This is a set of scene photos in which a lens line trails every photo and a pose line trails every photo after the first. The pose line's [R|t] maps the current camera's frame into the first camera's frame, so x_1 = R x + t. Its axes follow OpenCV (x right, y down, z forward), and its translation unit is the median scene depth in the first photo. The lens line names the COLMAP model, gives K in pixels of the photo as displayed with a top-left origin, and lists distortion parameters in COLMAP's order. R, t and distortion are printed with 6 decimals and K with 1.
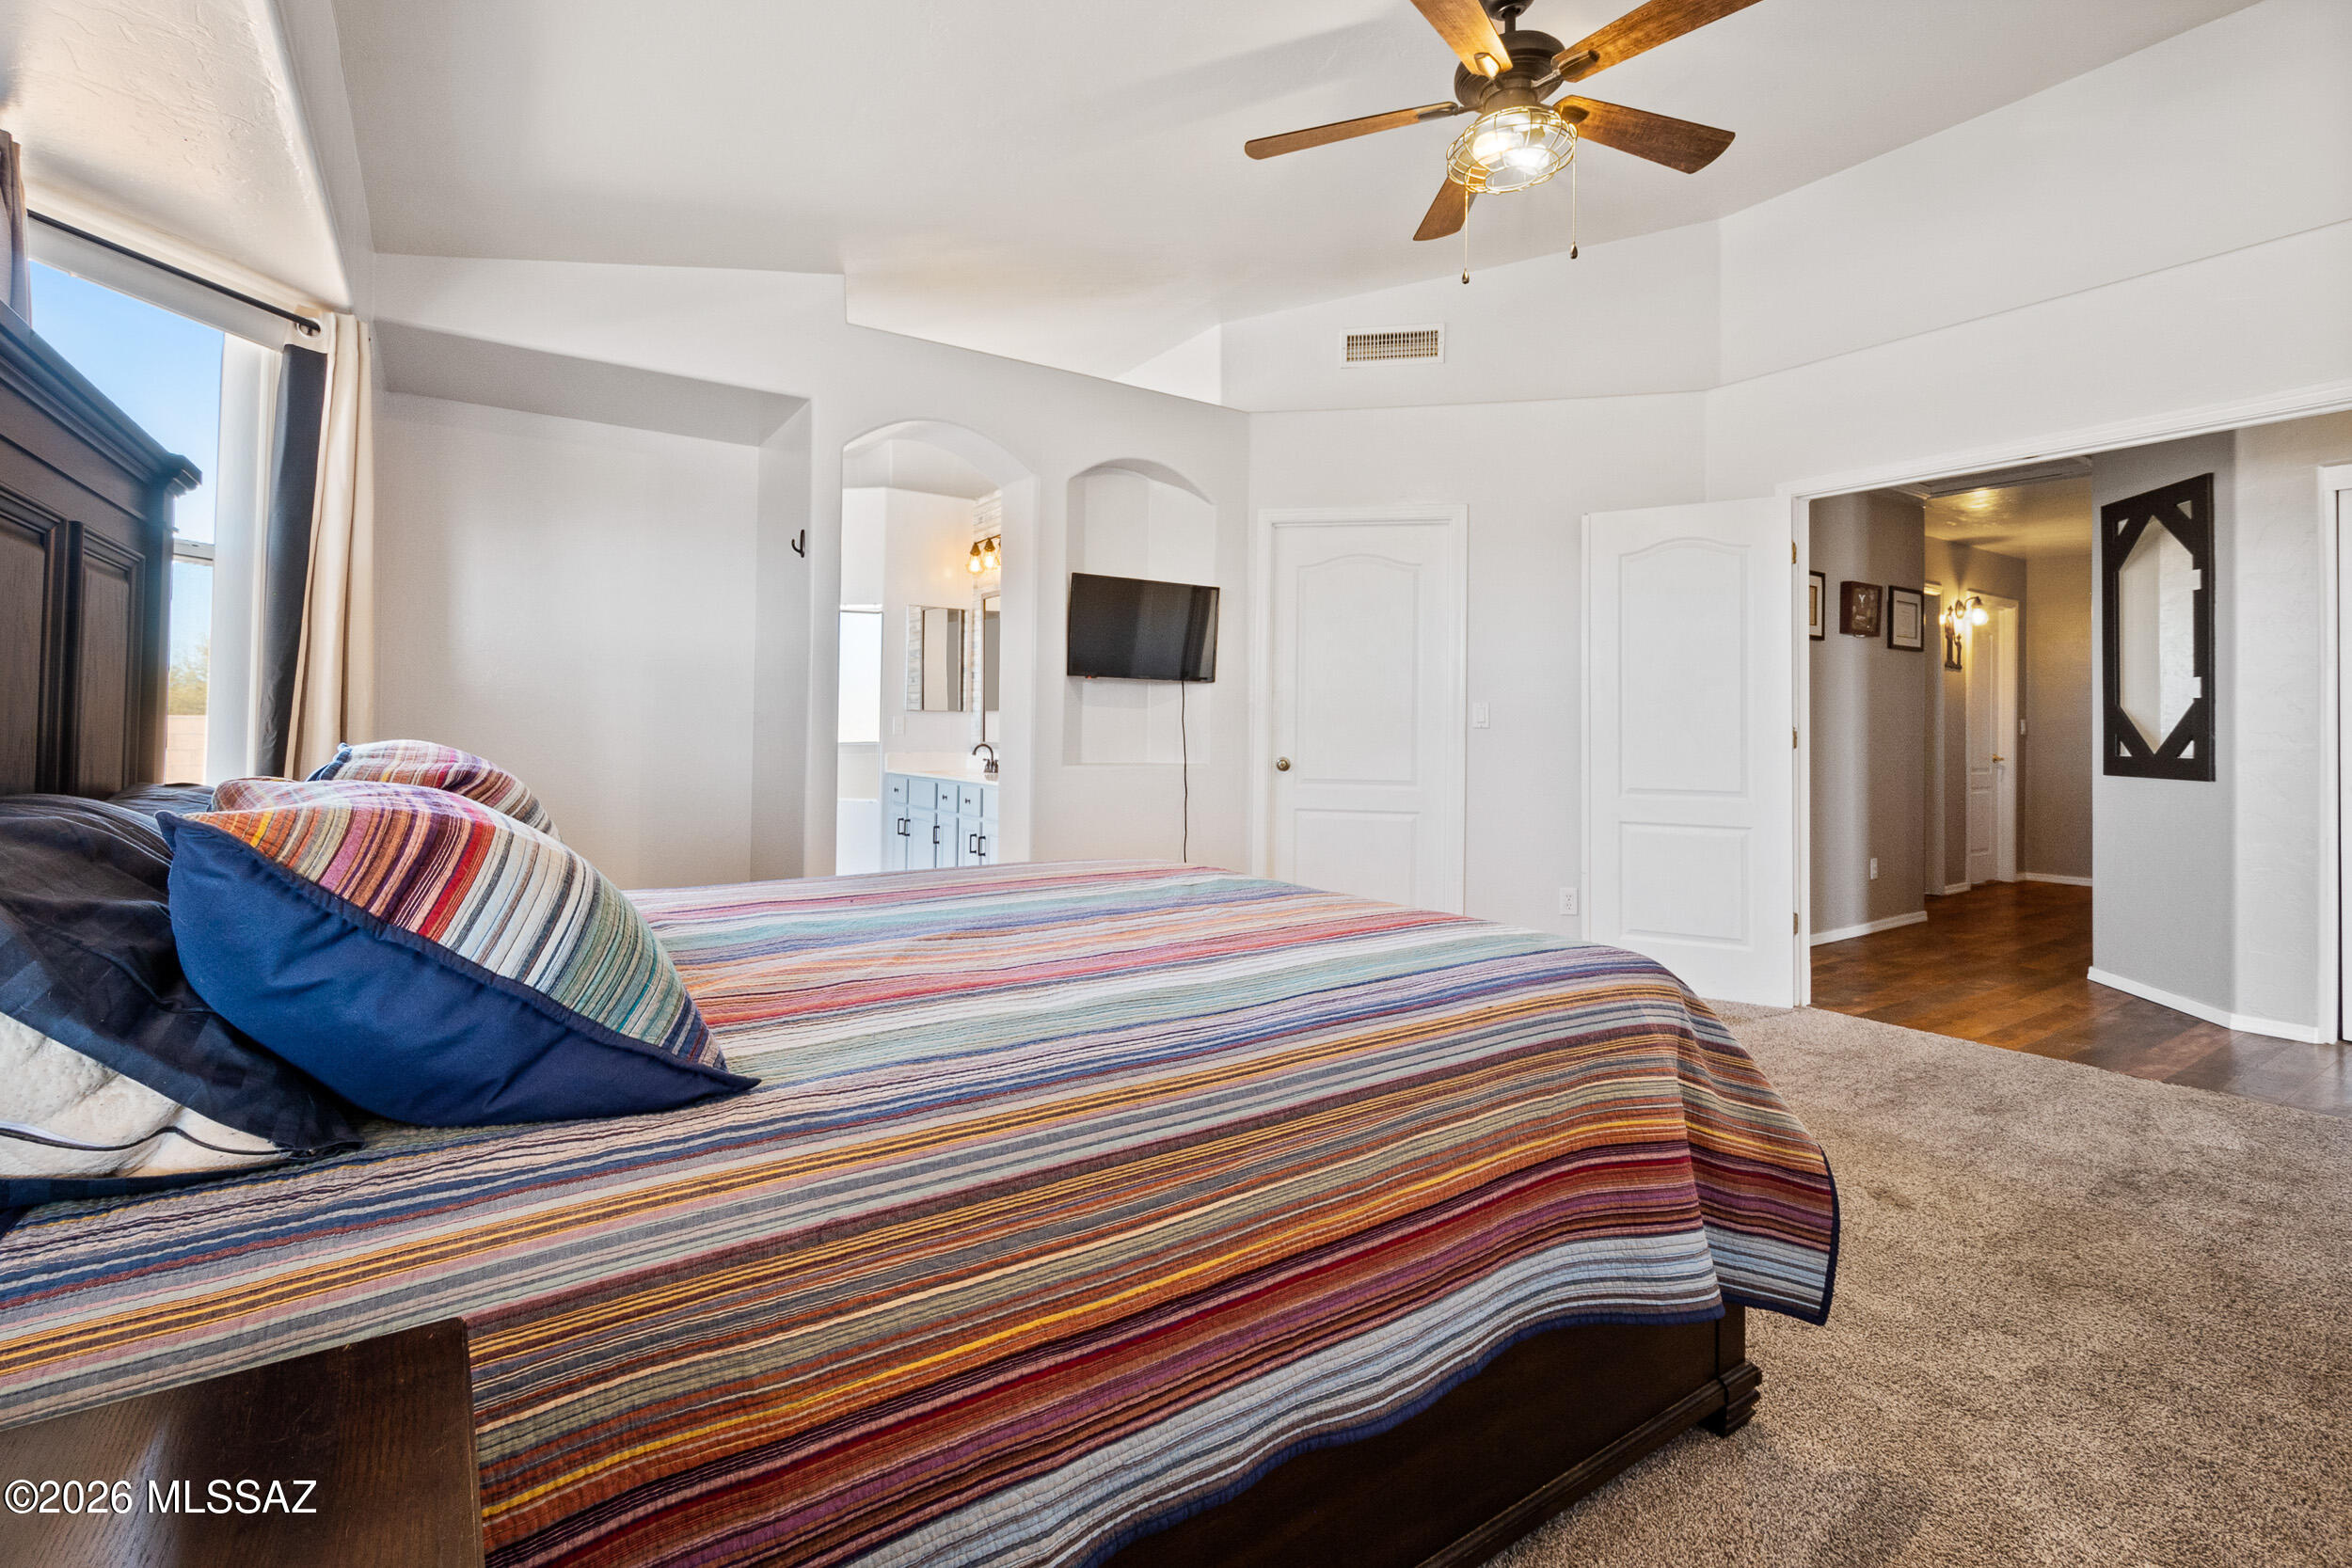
lens RADIAL K [[1053.4, 0, 1176.7], [0, 1053.4, 699.3], [0, 0, 1]] dist [0.000138, -0.000041]
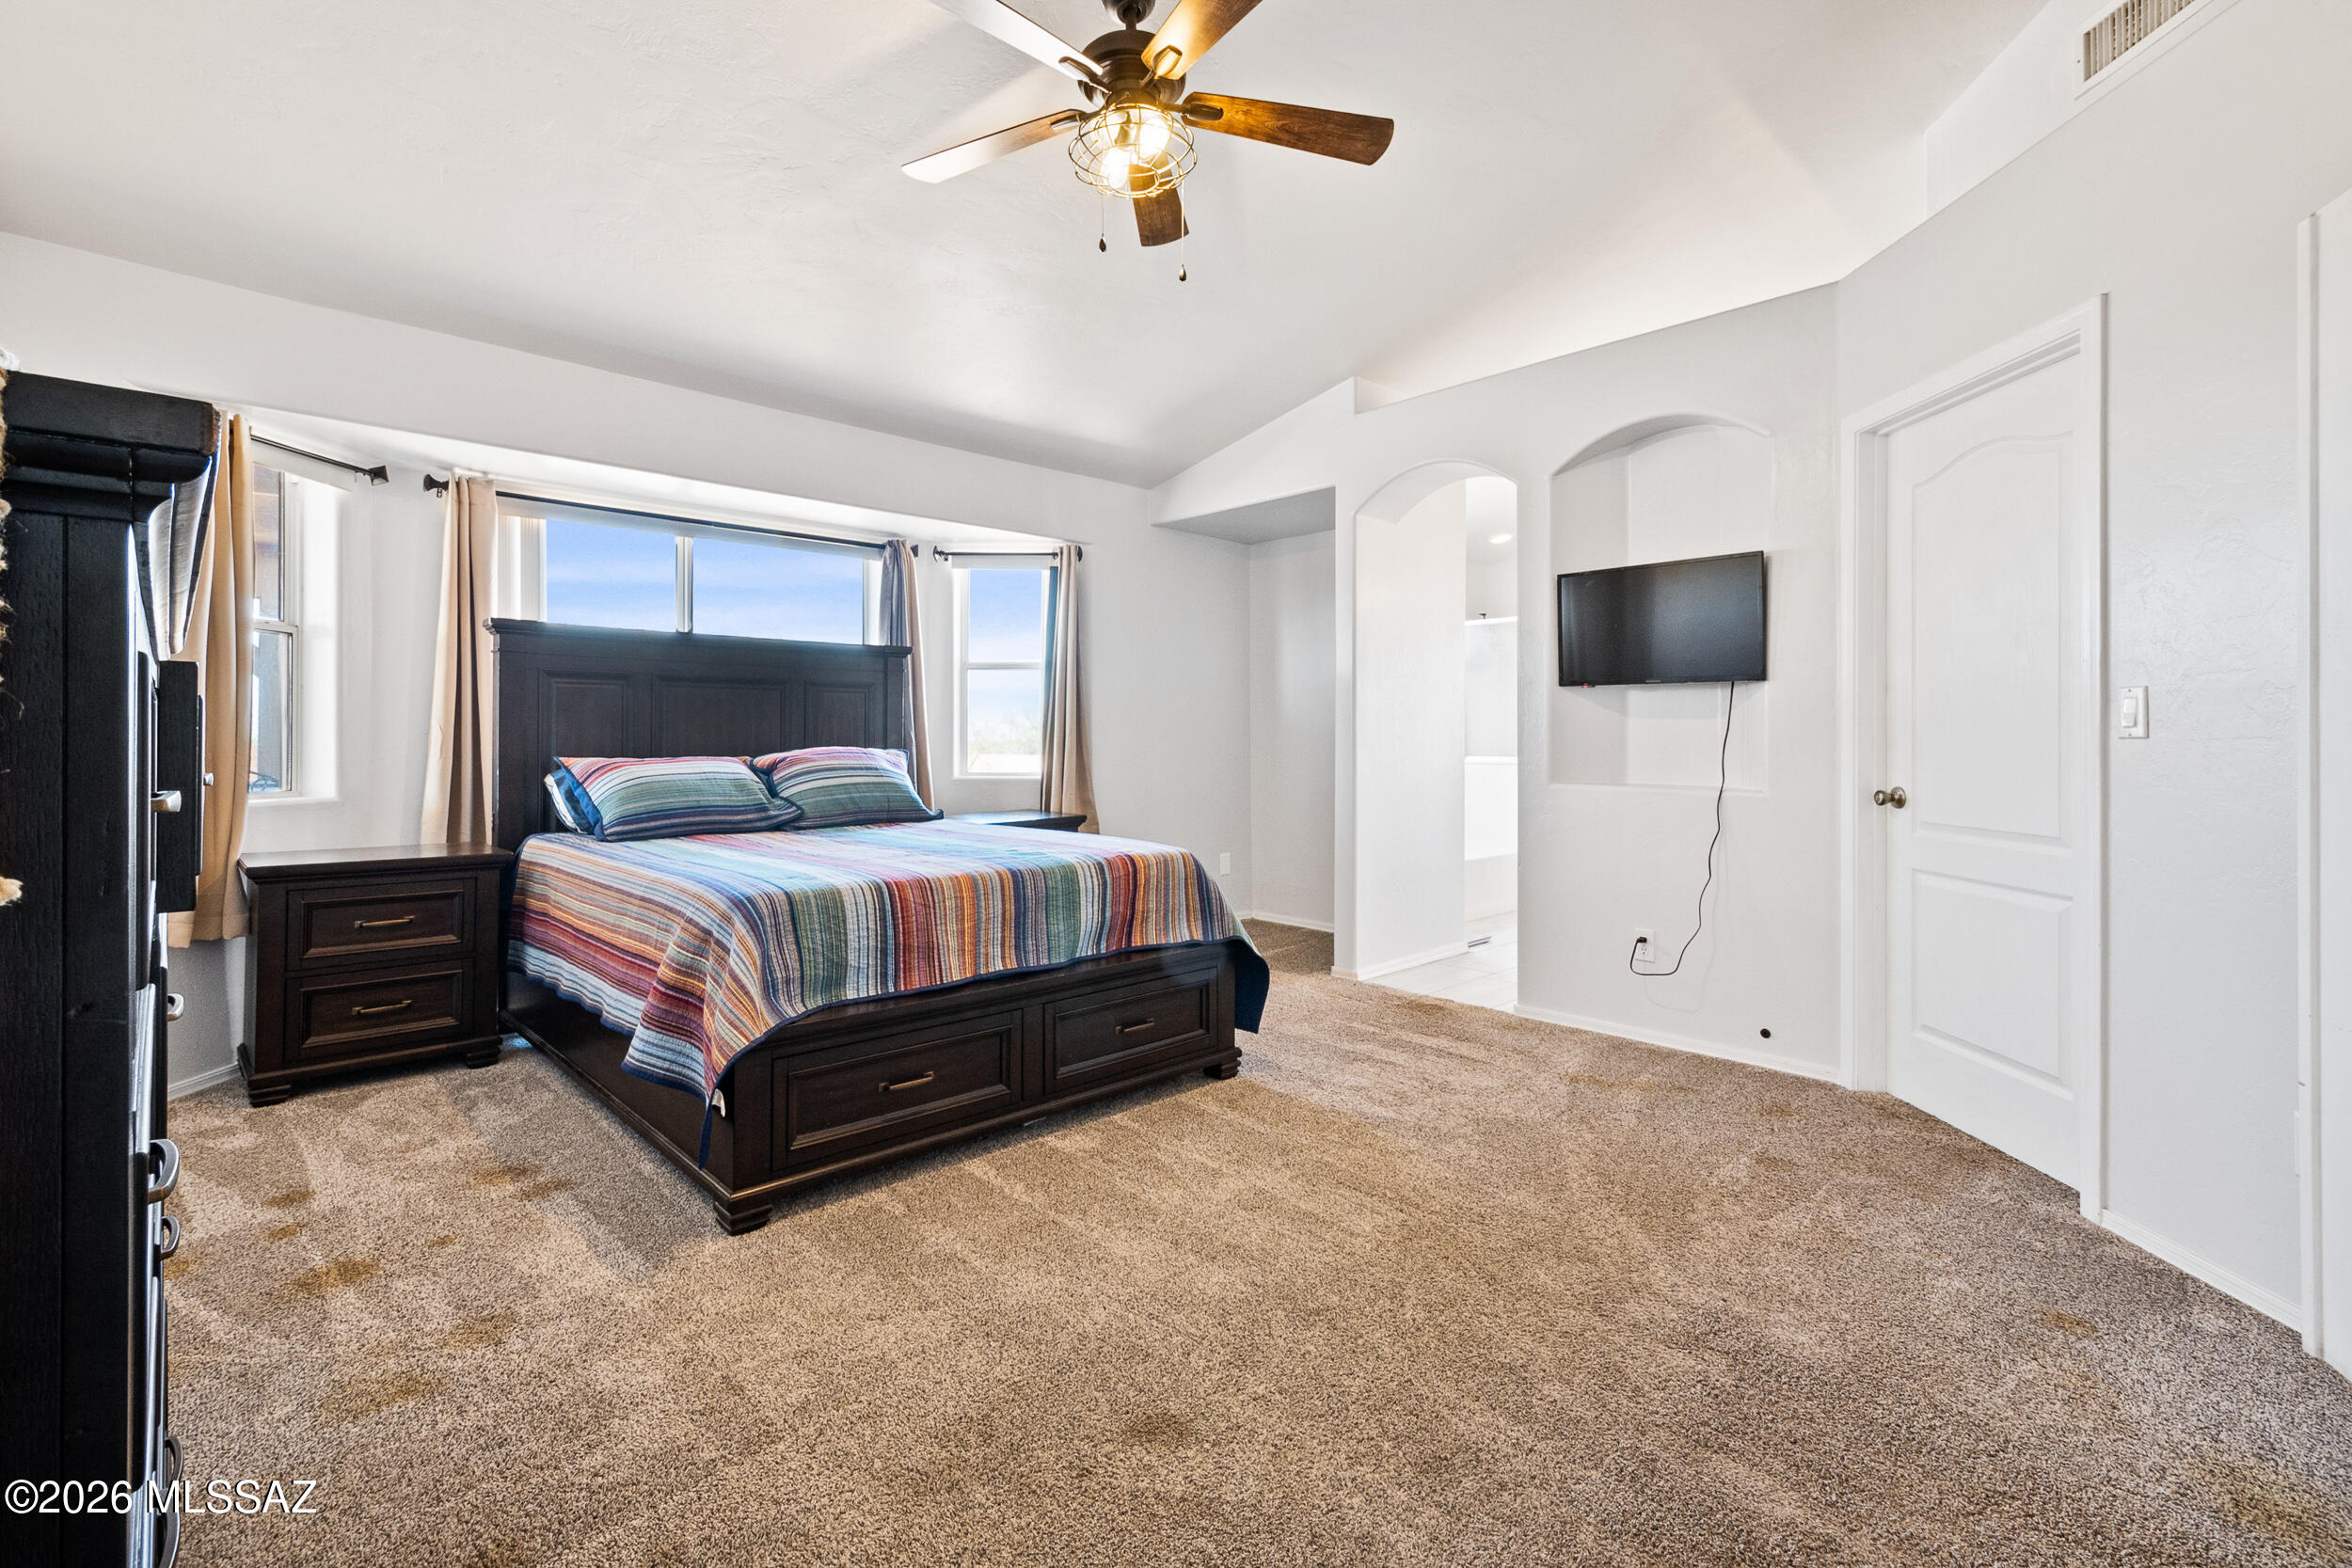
lens RADIAL K [[1048.3, 0, 1175.6], [0, 1048.3, 740.9], [0, 0, 1]] dist [0.001458, -0.000097]
pose [[0.166080, -0.014597, -0.986004, 0.695519], [0.022800, 0.999680, -0.010960, 0.024323], [0.985849, -0.020660, 0.166360, 0.476148]]
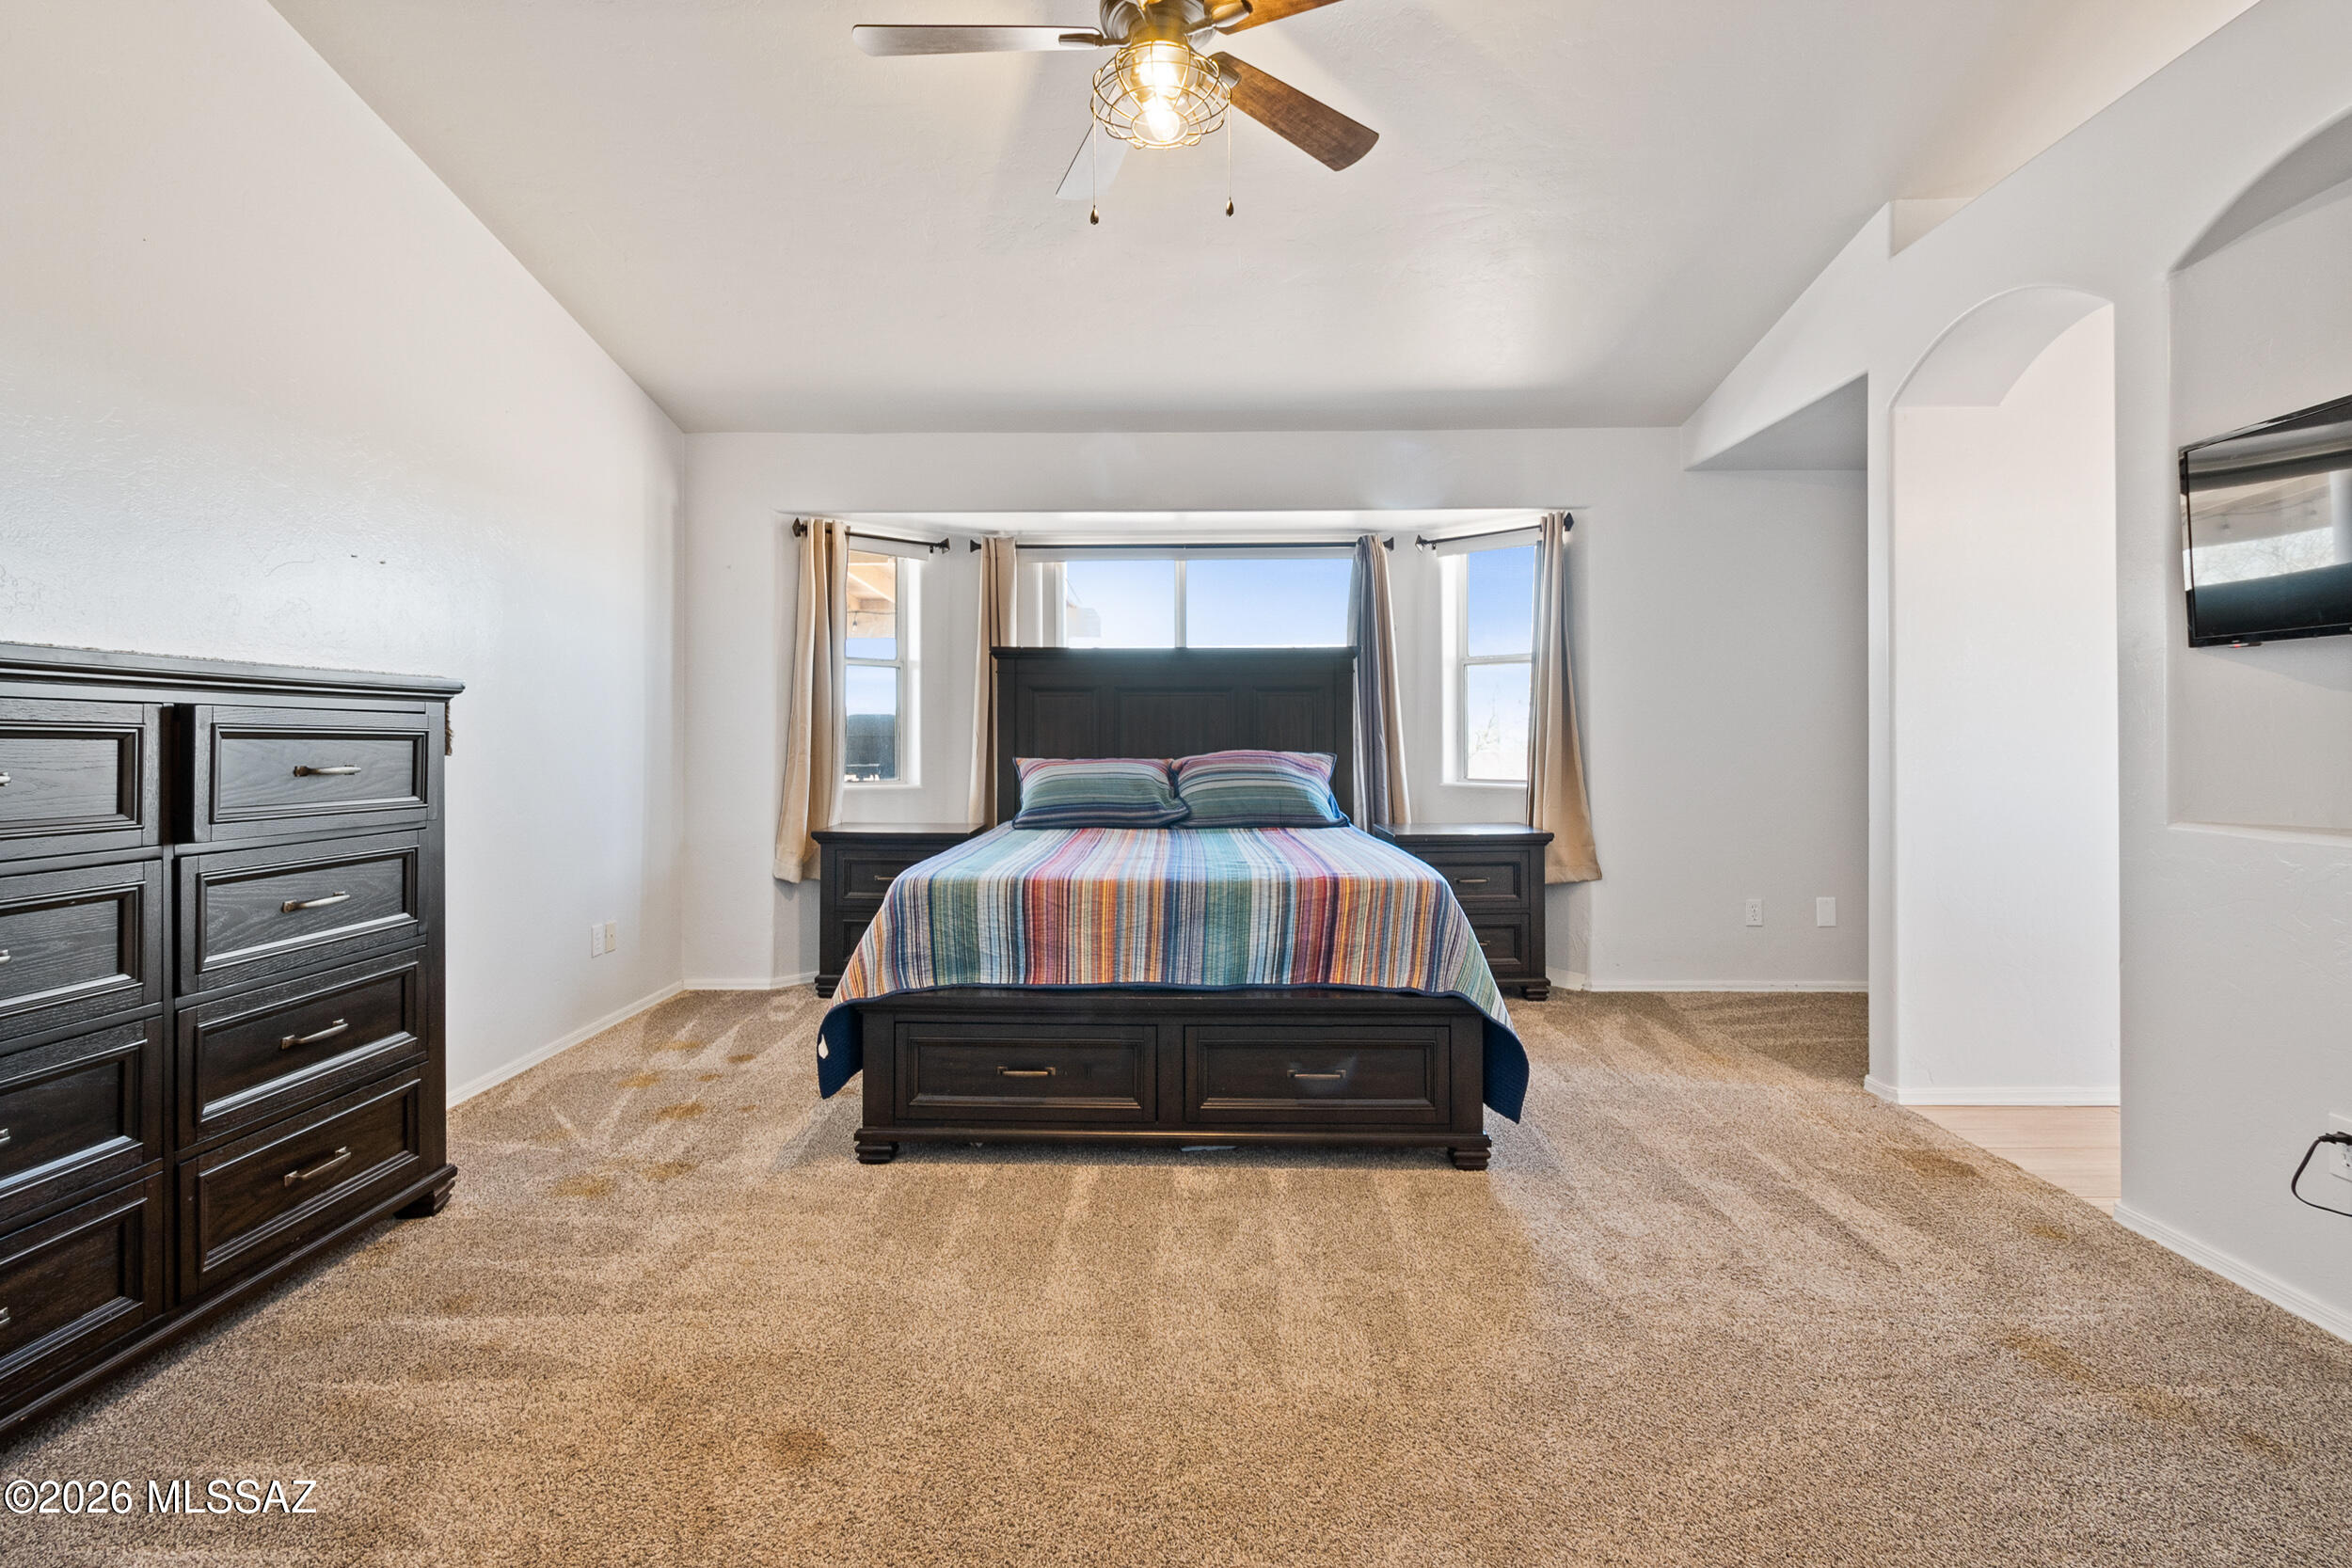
lens RADIAL K [[1075.2, 0, 1171.7], [0, 1075.2, 742.8], [0, 0, 1]] dist [0.002114, -0.000400]
pose [[-0.578970, -0.013215, -0.815242, 0.563225], [0.010272, 0.999671, -0.023499, 0.027984], [0.815284, -0.021979, -0.578644, 0.843490]]
